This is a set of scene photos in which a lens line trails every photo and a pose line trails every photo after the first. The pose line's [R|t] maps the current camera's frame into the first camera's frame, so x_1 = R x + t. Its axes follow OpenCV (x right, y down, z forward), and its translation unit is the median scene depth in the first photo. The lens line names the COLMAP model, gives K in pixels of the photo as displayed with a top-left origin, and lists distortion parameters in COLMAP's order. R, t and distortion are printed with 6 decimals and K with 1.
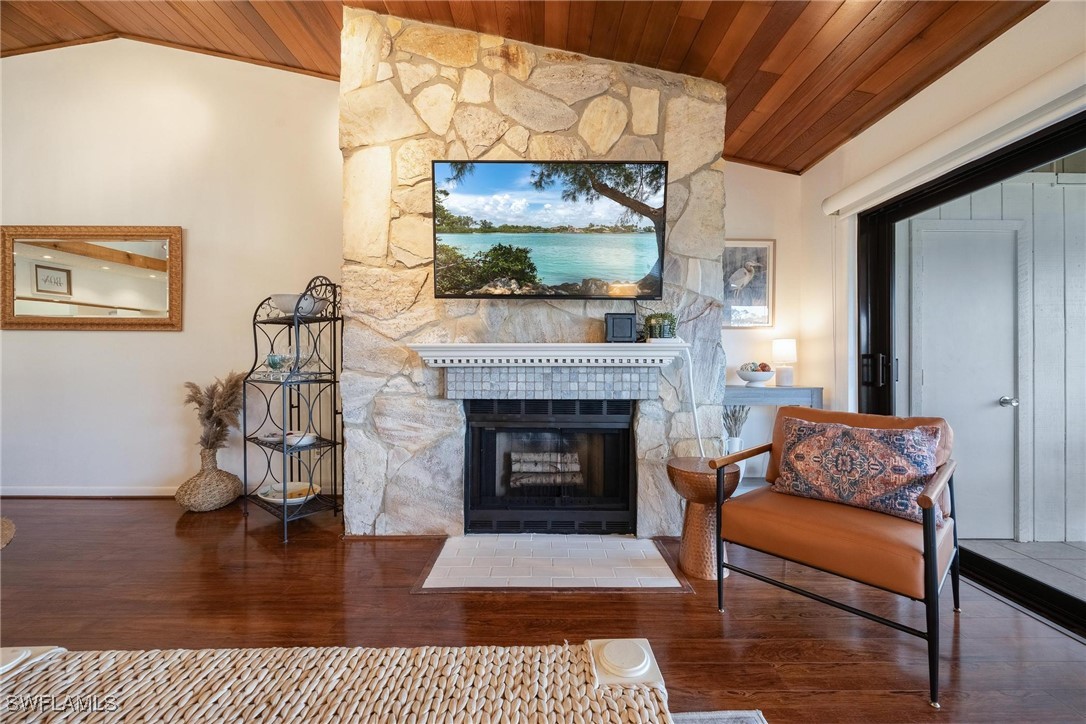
lens RADIAL K [[428.5, 0, 543.5], [0, 428.5, 362.2], [0, 0, 1]] dist [-0.003967, 0.000240]
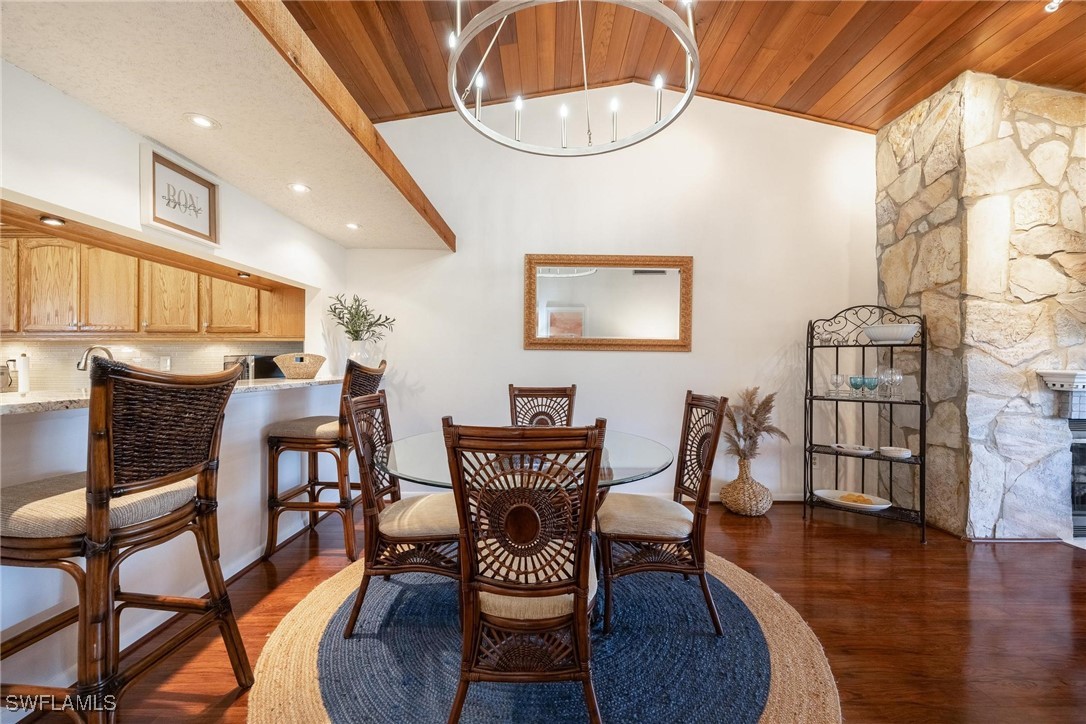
lens RADIAL K [[428.5, 0, 543.5], [0, 428.5, 362.2], [0, 0, 1]] dist [-0.003967, 0.000240]
pose [[0.999925, 0.006040, -0.010634, -1.580954], [-0.006007, 0.999977, 0.003116, -0.058920], [0.010653, -0.003052, 0.999939, -0.145020]]
